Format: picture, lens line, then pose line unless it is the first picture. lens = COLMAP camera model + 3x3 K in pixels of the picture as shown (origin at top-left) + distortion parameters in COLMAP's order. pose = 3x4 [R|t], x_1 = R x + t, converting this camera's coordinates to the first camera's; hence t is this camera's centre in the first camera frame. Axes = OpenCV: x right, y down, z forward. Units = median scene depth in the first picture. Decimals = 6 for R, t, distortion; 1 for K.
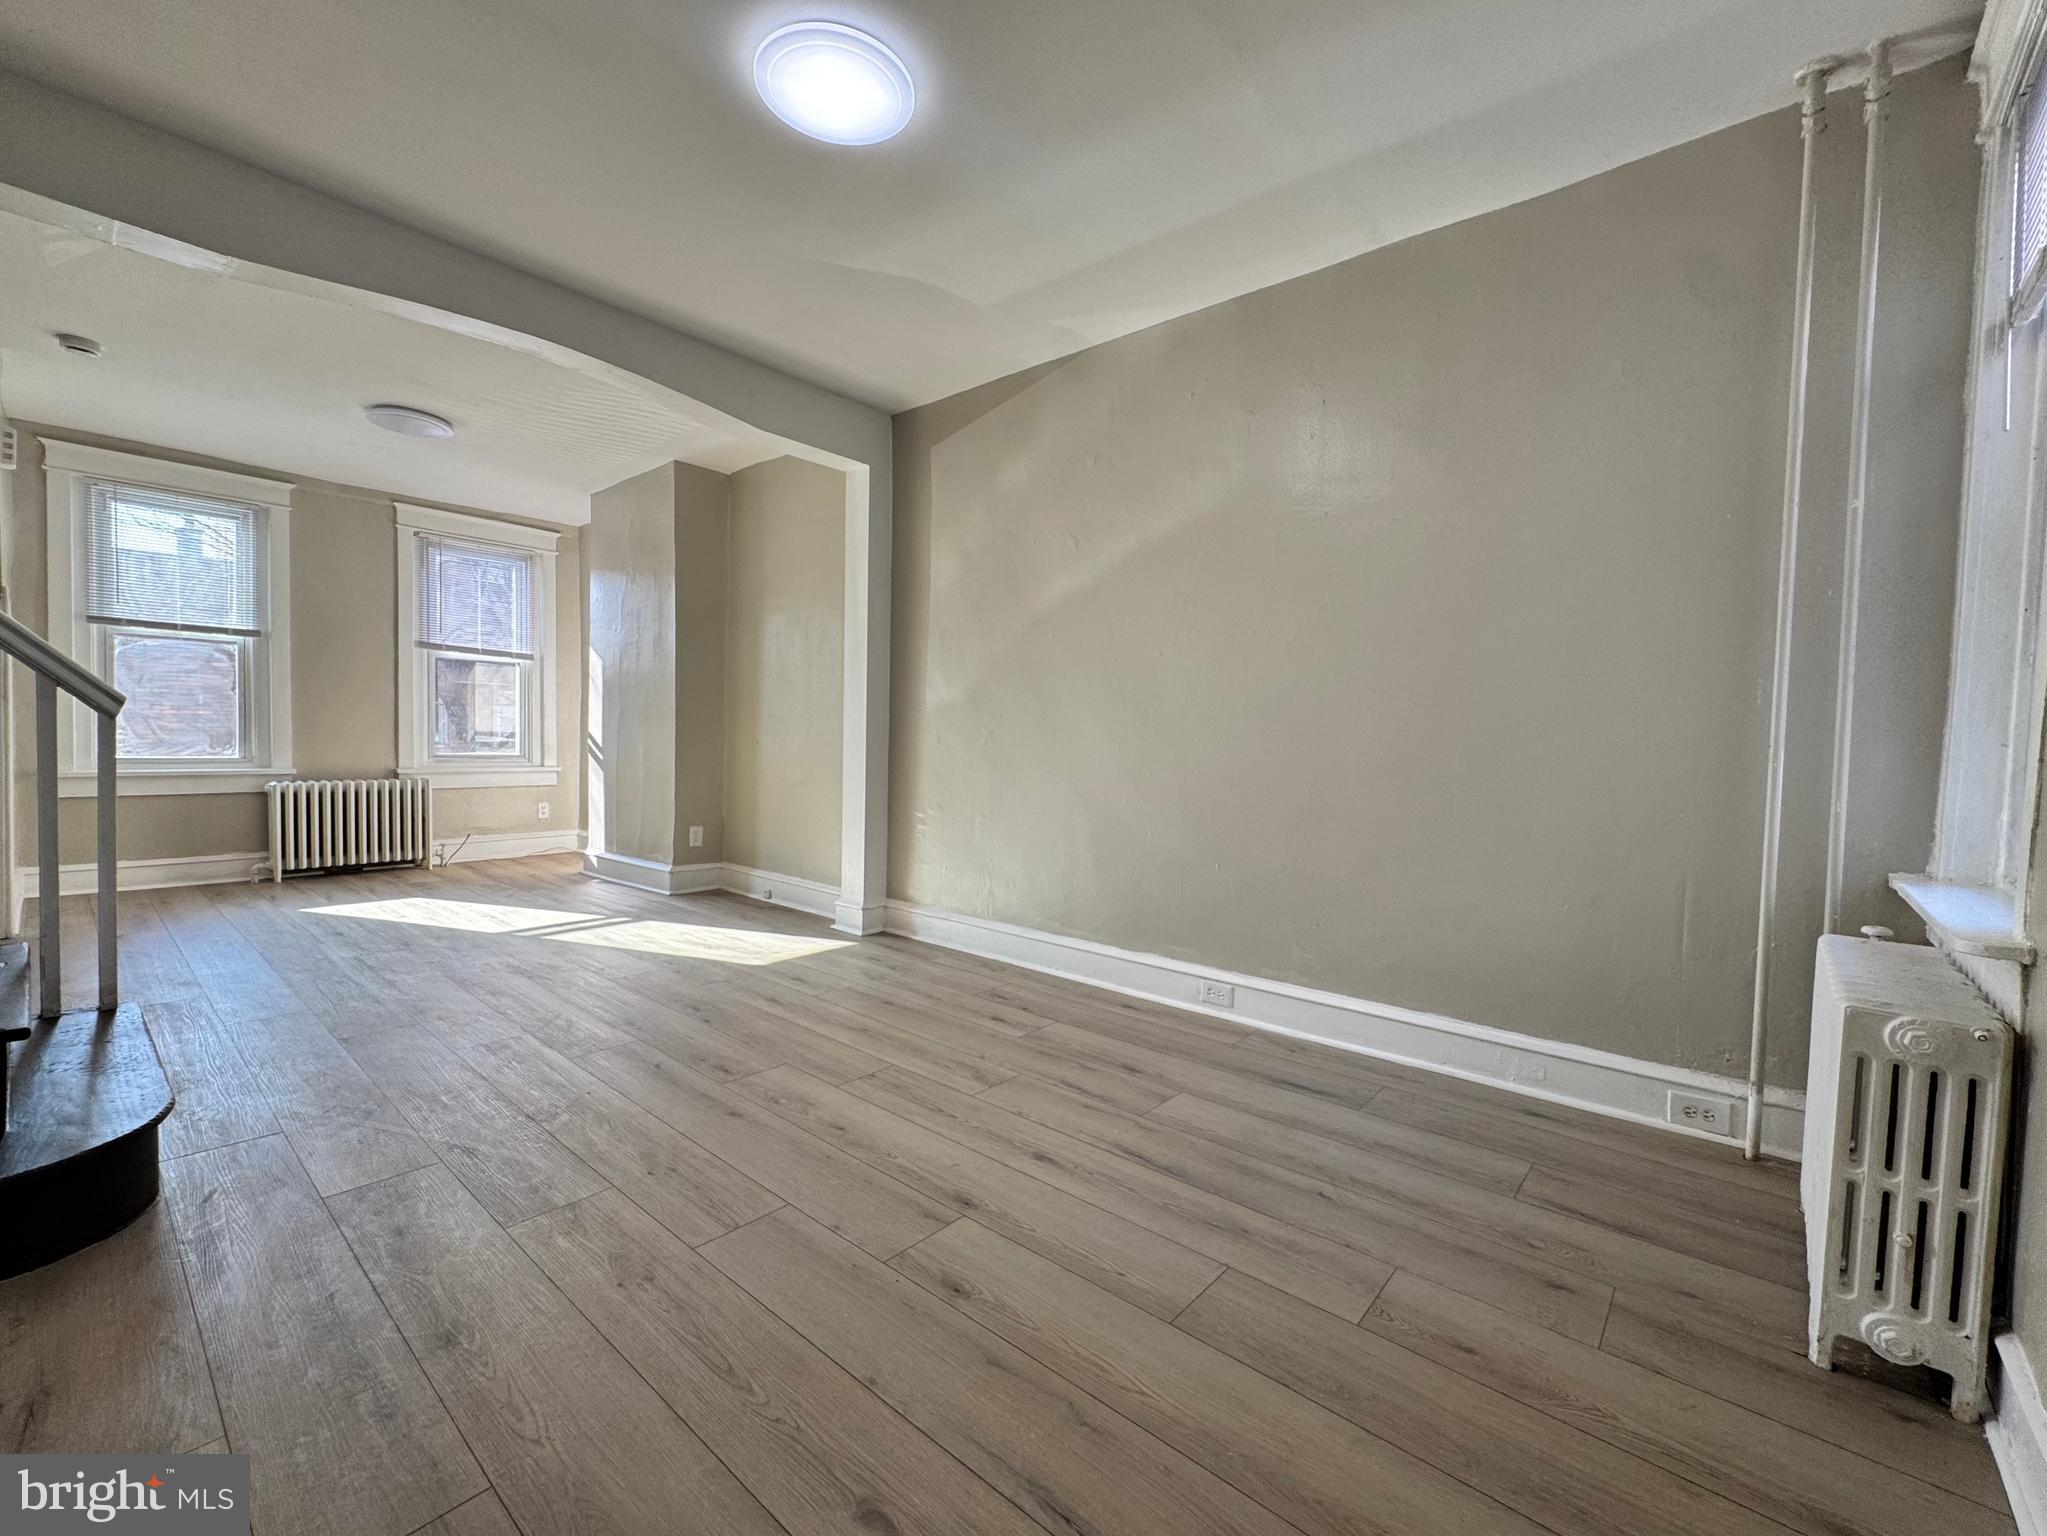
lens RADIAL K [[850.9, 0, 1016.1], [0, 850.9, 774.8], [0, 0, 1]] dist [-0.001795, -0.000213]
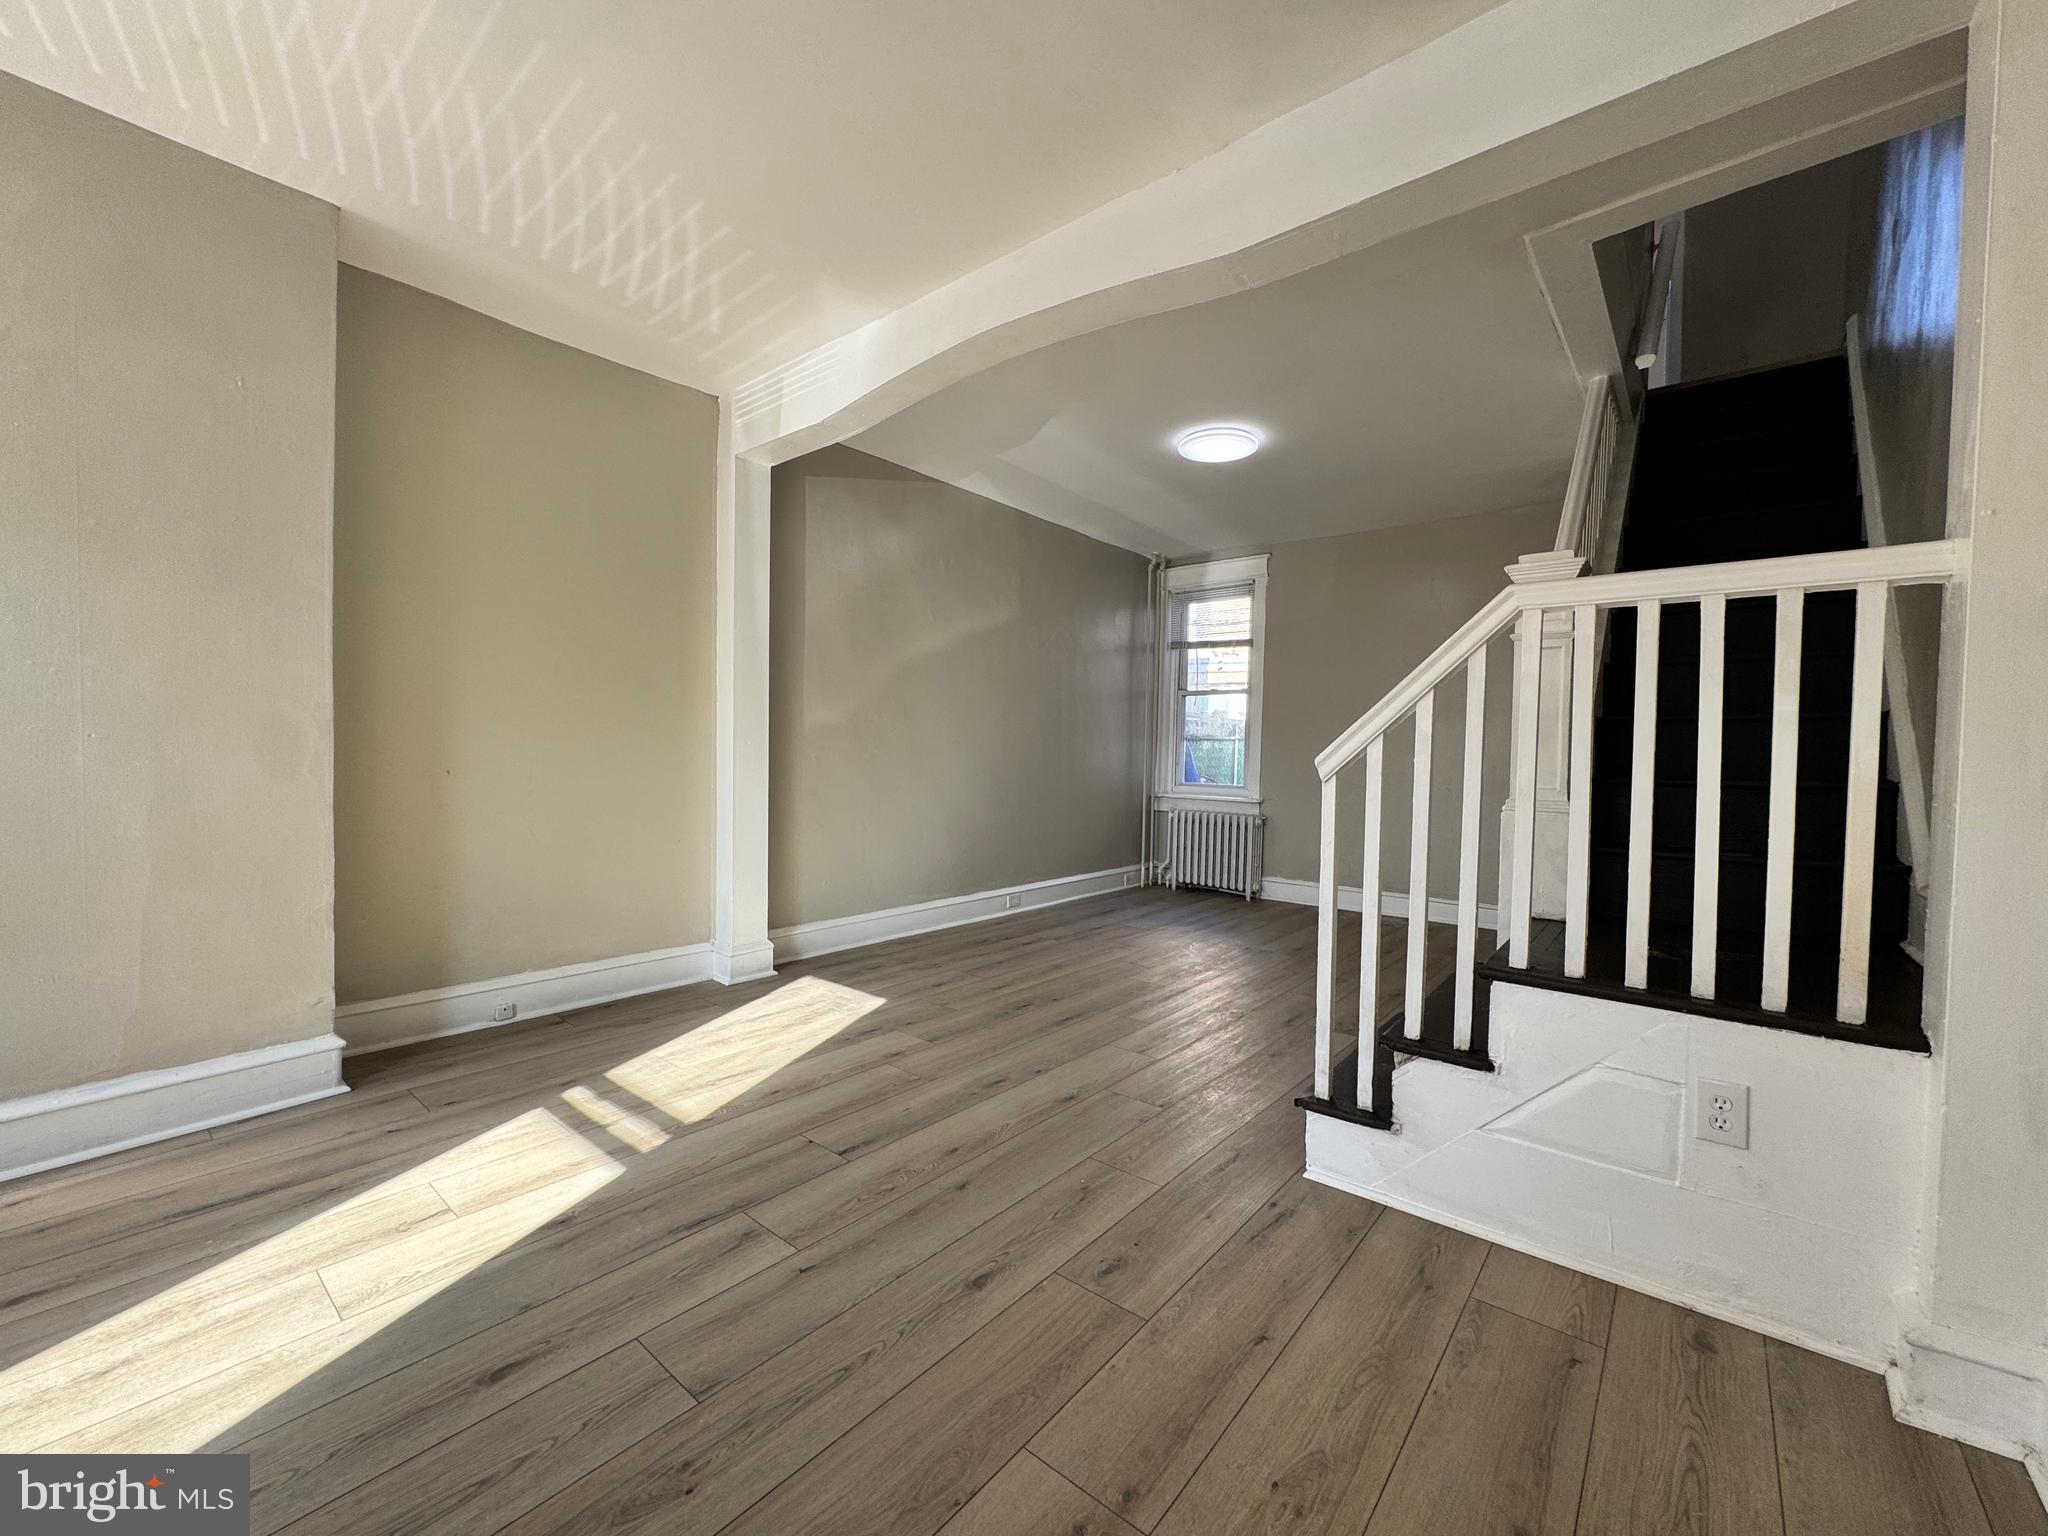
lens RADIAL K [[817.6, 0, 1024.0], [0, 817.6, 768.0], [0, 0, 1]] dist [-0.001482, -0.000154]
pose [[-0.018079, -0.046003, 0.998778, -0.902930], [0.023923, 0.998635, 0.046430, -0.059403], [-0.999550, 0.024733, -0.016954, 0.625299]]
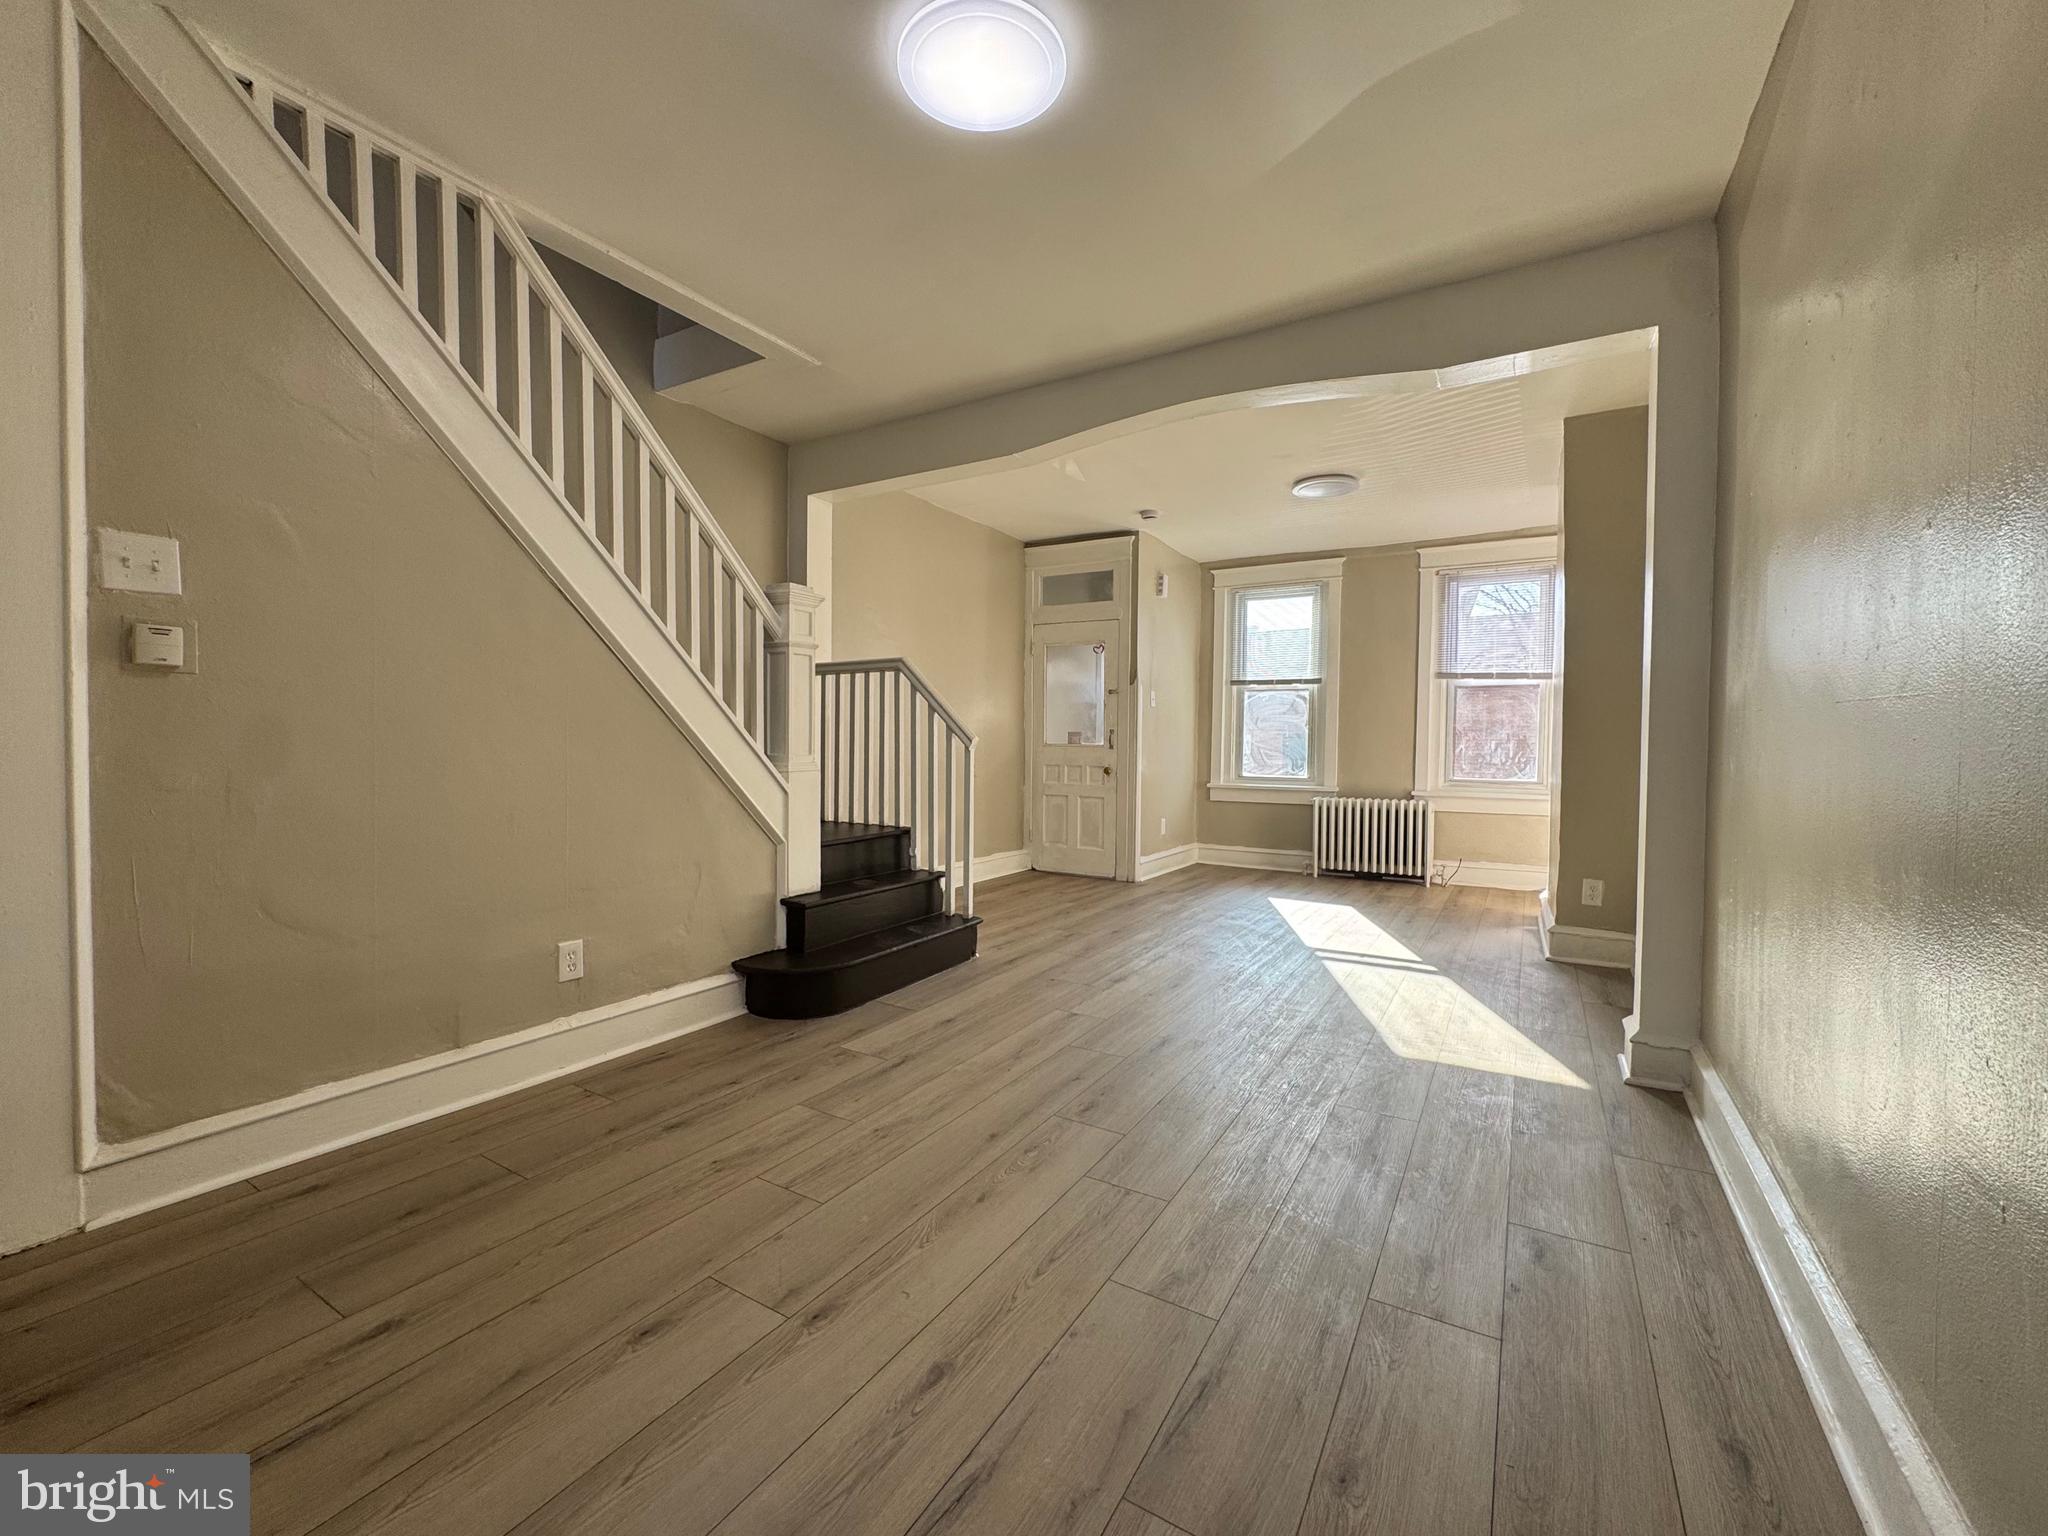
lens RADIAL K [[833.9, 0, 1022.2], [0, 833.9, 760.7], [0, 0, 1]] dist [-0.001681, 0.000010]
pose [[0.166374, 0.001617, -0.986061, 0.289842], [-0.048008, 0.998826, -0.006462, -0.017811], [0.984893, 0.048414, 0.166256, 0.382283]]
